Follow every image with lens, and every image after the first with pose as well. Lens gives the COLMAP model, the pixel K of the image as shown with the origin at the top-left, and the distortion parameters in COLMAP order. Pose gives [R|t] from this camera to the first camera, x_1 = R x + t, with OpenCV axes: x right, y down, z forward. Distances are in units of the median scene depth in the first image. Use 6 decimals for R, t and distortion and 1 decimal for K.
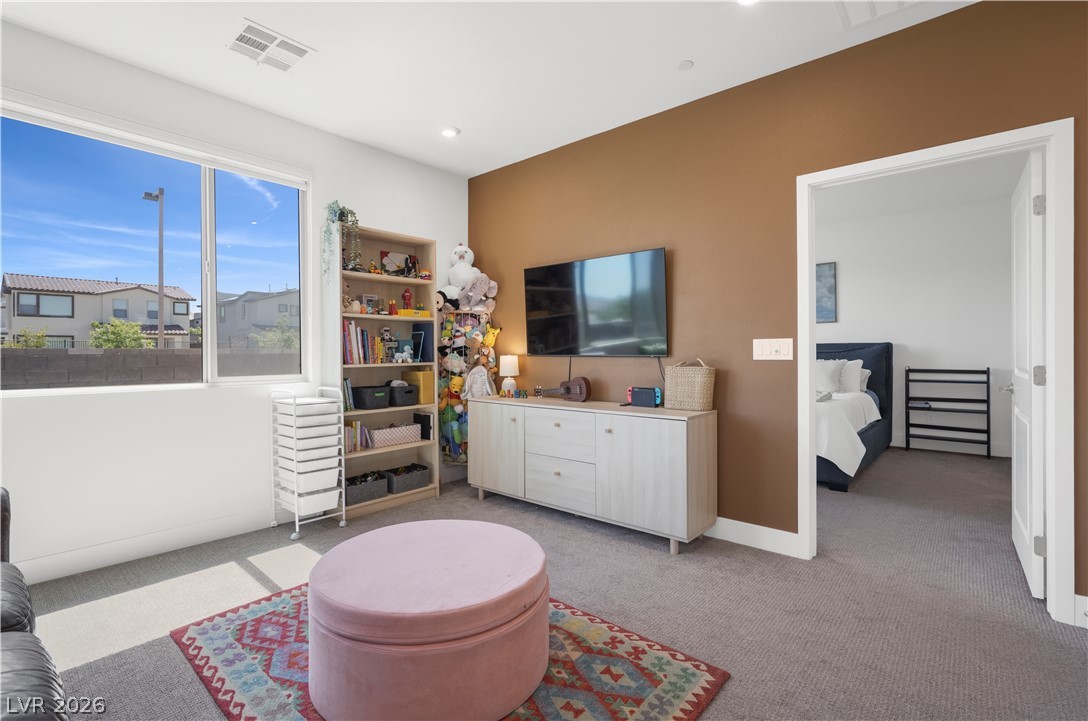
lens RADIAL K [[499.8, 0, 544.5], [0, 499.8, 356.8], [0, 0, 1]] dist [-0.007249, 0.003406]
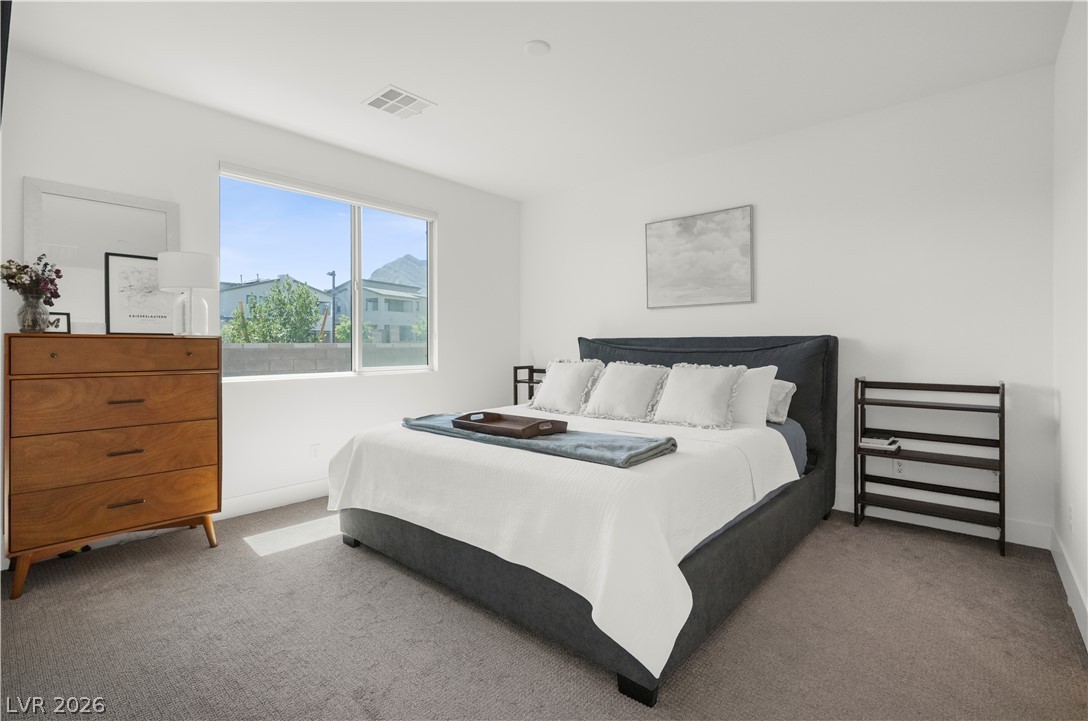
lens RADIAL K [[499.8, 0, 548.7], [0, 499.8, 353.1], [0, 0, 1]] dist [-0.007249, 0.003406]
pose [[0.999931, 0.003536, -0.011244, 0.384848], [-0.003489, 0.999985, 0.004246, -0.010227], [0.011259, -0.004207, 0.999928, 0.431987]]
